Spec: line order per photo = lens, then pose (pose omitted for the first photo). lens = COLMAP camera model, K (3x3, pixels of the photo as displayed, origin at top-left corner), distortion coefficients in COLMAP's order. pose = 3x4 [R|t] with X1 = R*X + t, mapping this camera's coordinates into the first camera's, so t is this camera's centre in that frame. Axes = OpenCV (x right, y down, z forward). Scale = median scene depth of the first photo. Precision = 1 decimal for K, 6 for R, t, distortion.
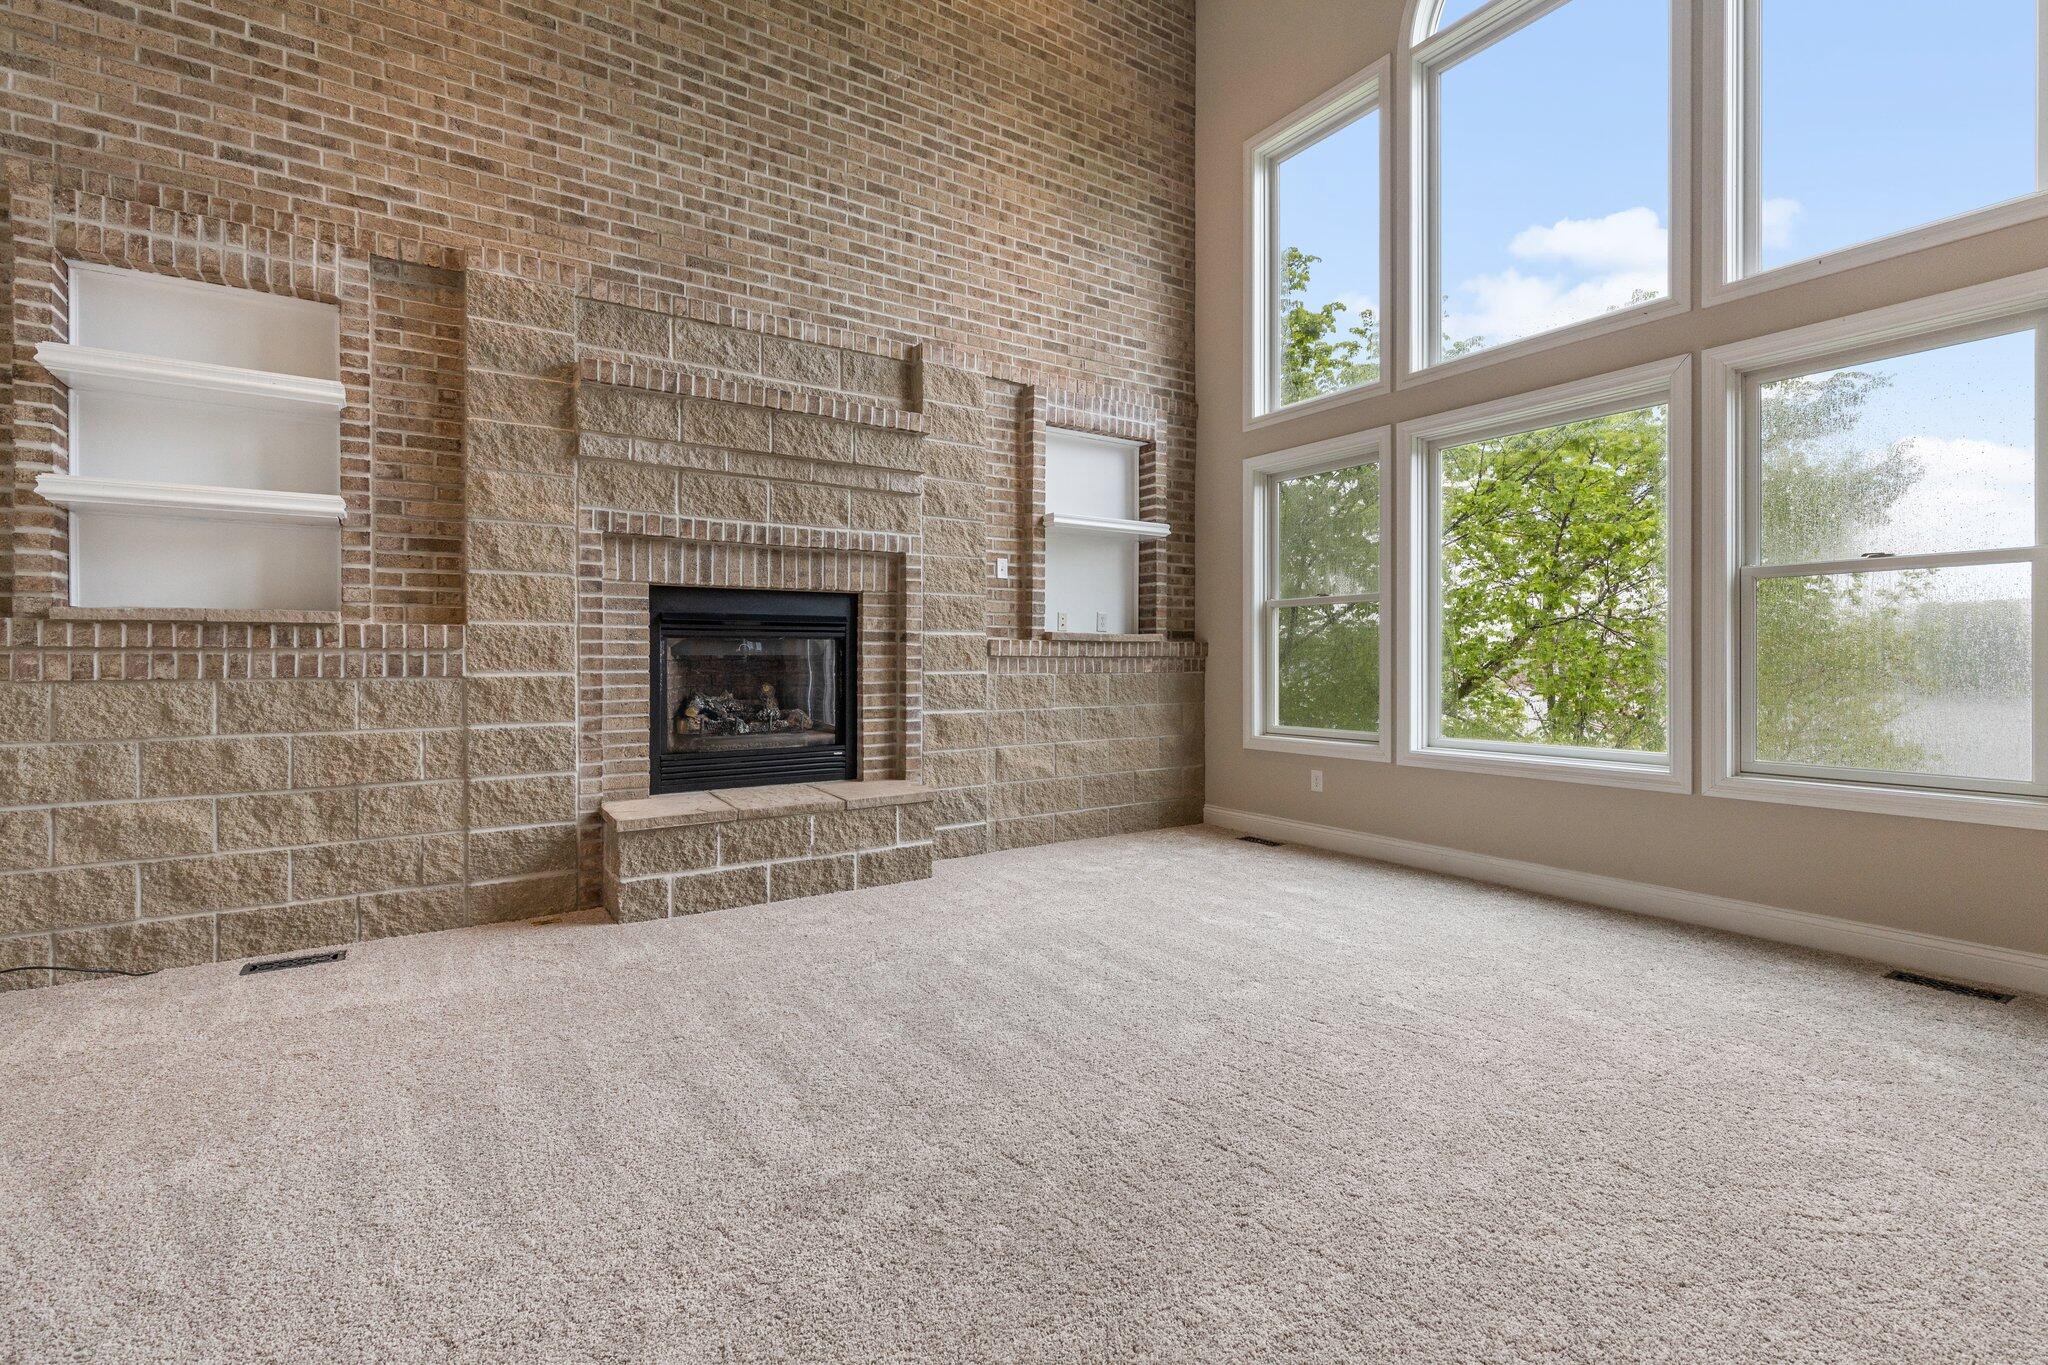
lens RADIAL K [[928.4, 0, 1026.1], [0, 928.4, 666.6], [0, 0, 1]] dist [0.002009, -0.000653]
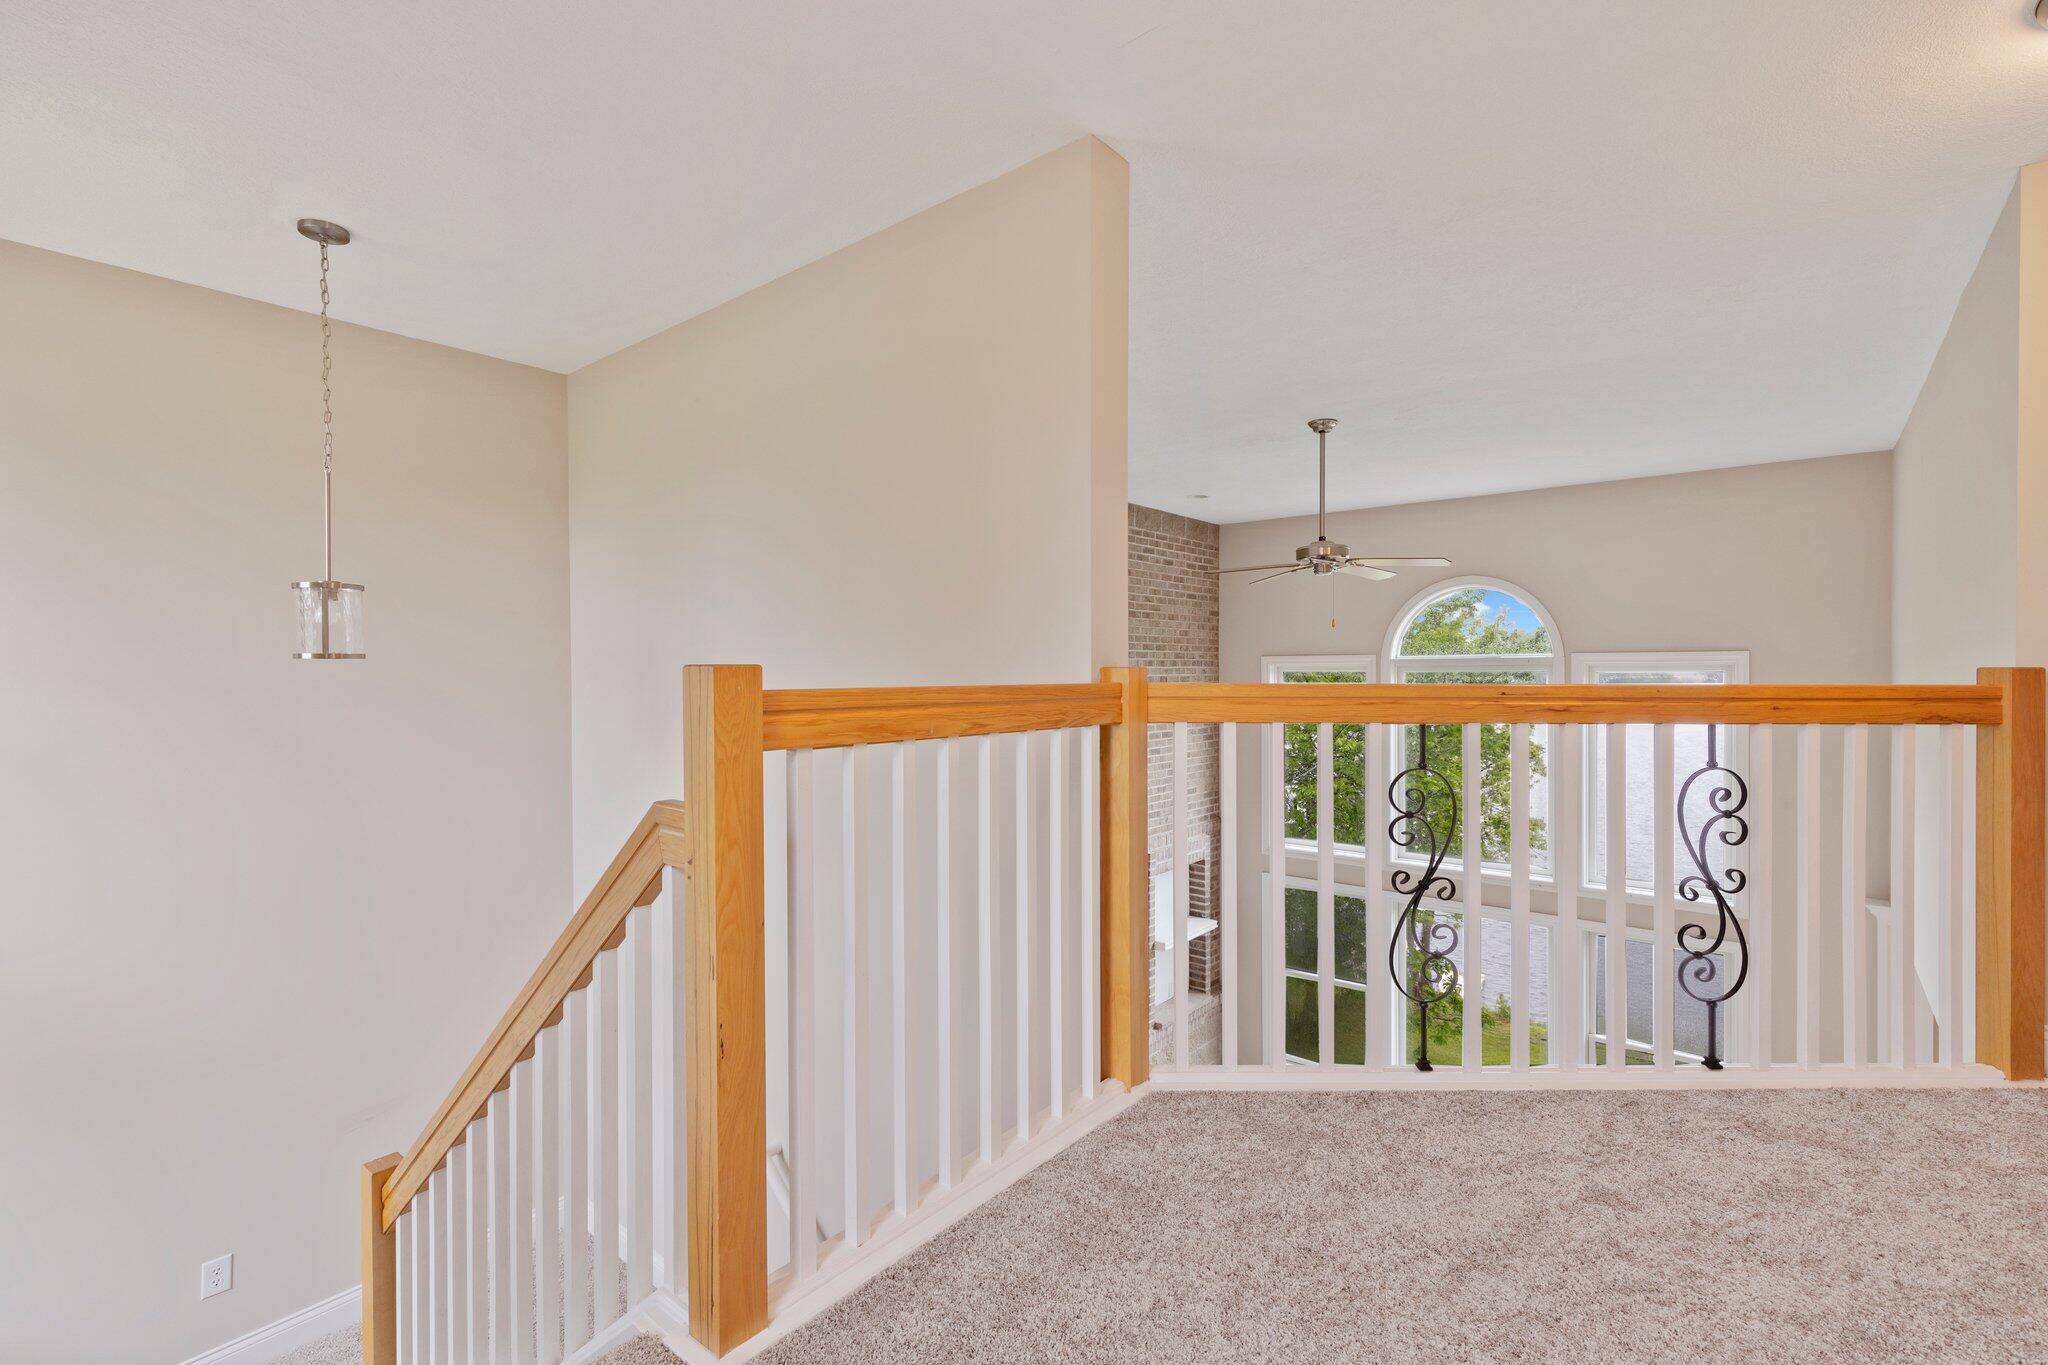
lens RADIAL K [[928.4, 0, 1024.5], [0, 928.4, 677.3], [0, 0, 1]] dist [0.002009, -0.000653]
pose [[0.960948, -0.006199, 0.276660, -0.642382], [0.007614, 0.999963, -0.004038, -0.640695], [-0.276625, 0.005987, 0.960959, -0.366308]]
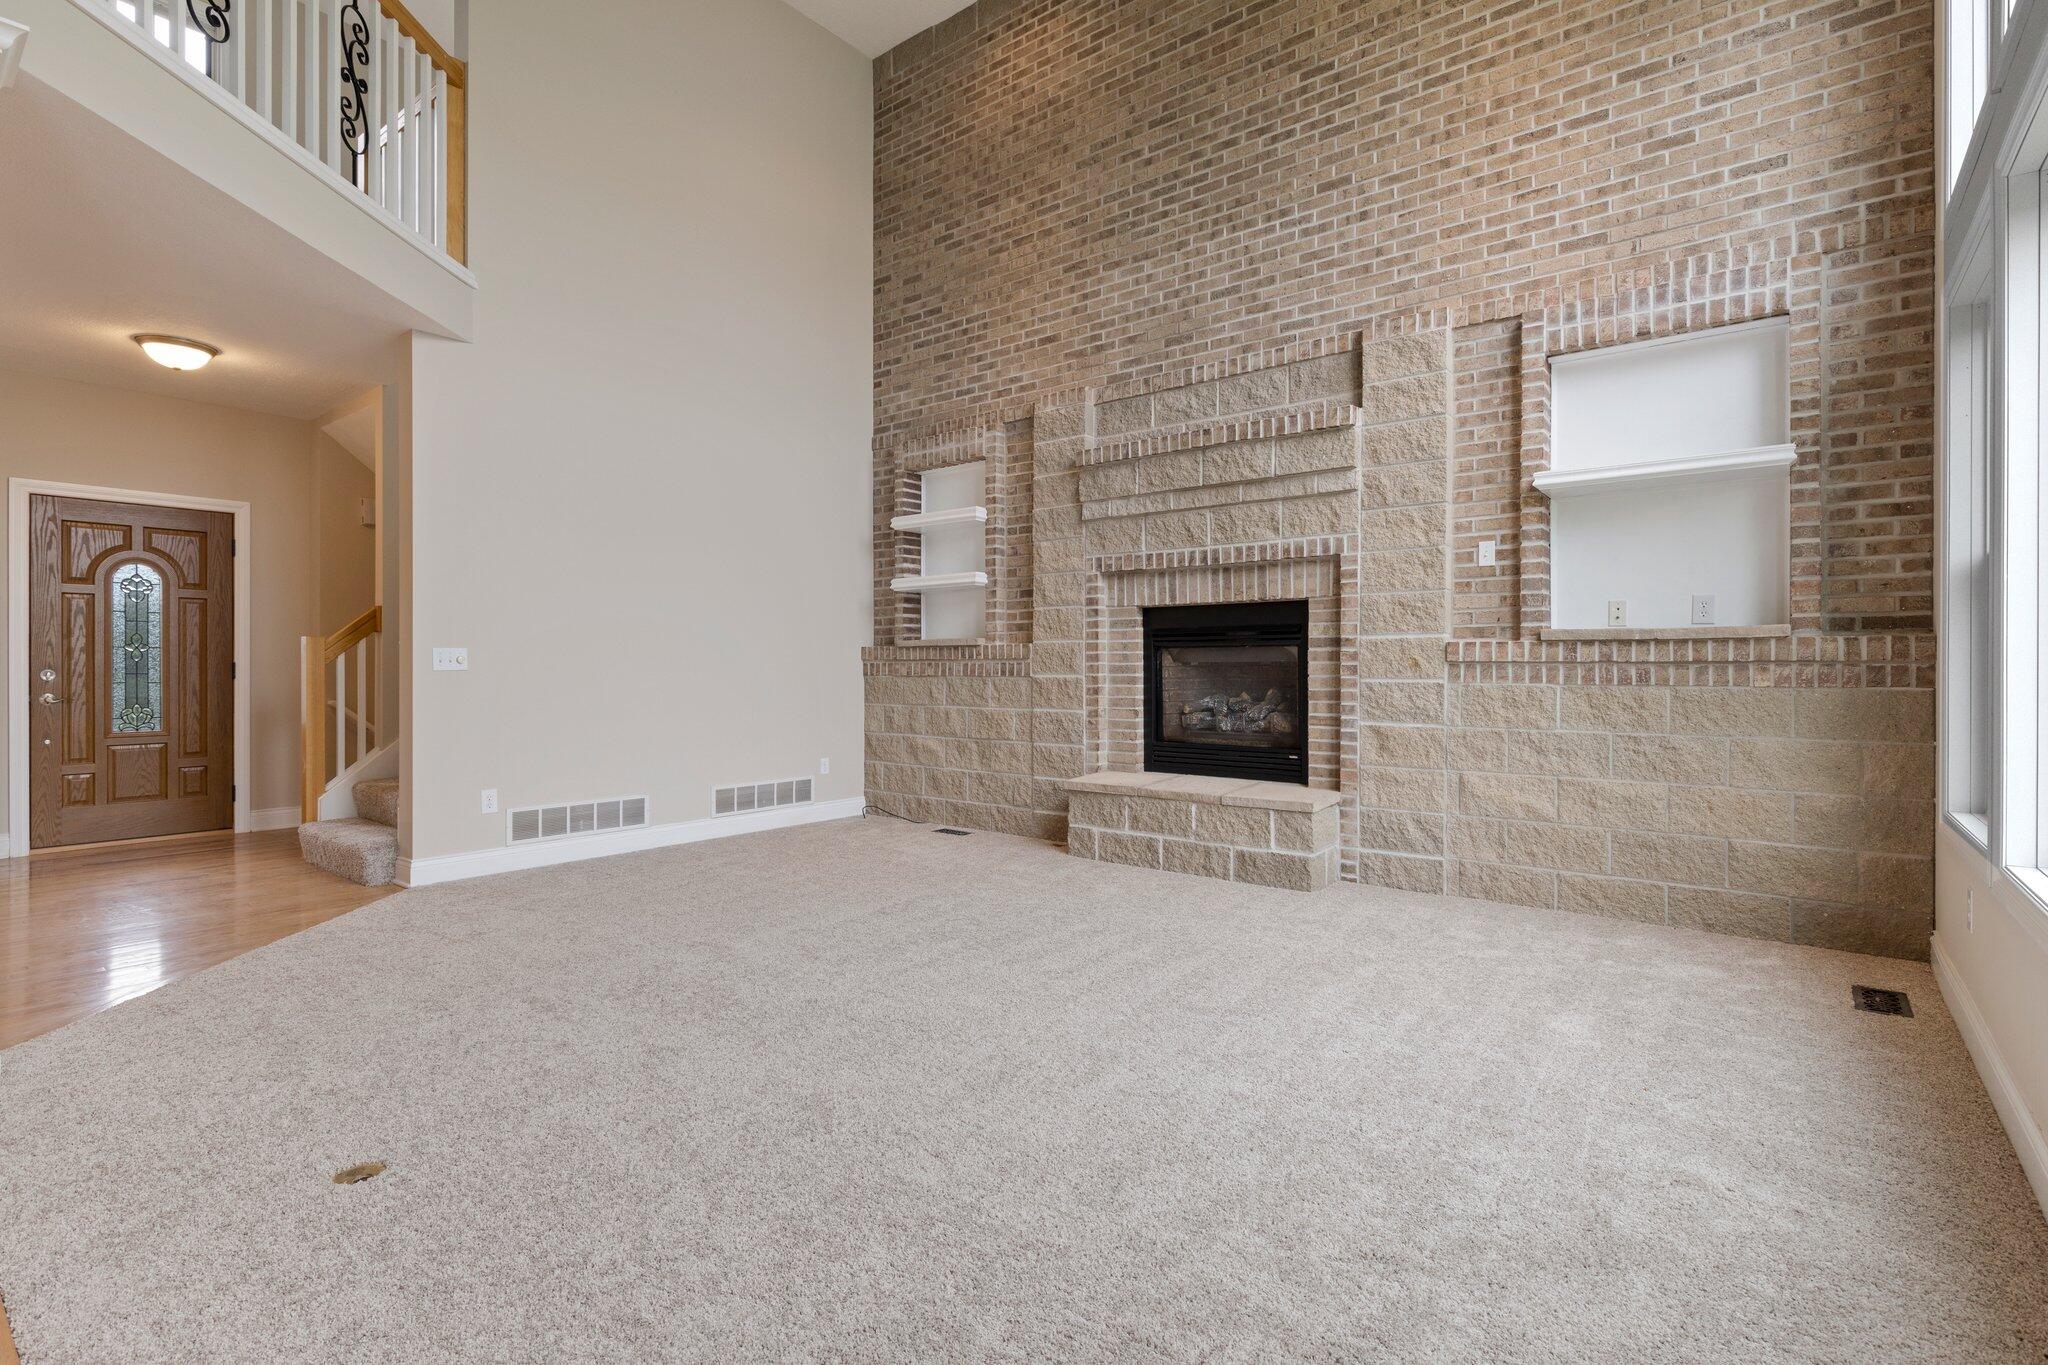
lens RADIAL K [[960.4, 0, 1026.3], [0, 960.4, 676.8], [0, 0, 1]] dist [-0.011813, 0.000479]
pose [[0.289736, 0.010003, -0.957054, 0.737231], [-0.008576, 0.999932, 0.007855, -0.001354], [0.957068, 0.005931, 0.289802, 0.415966]]
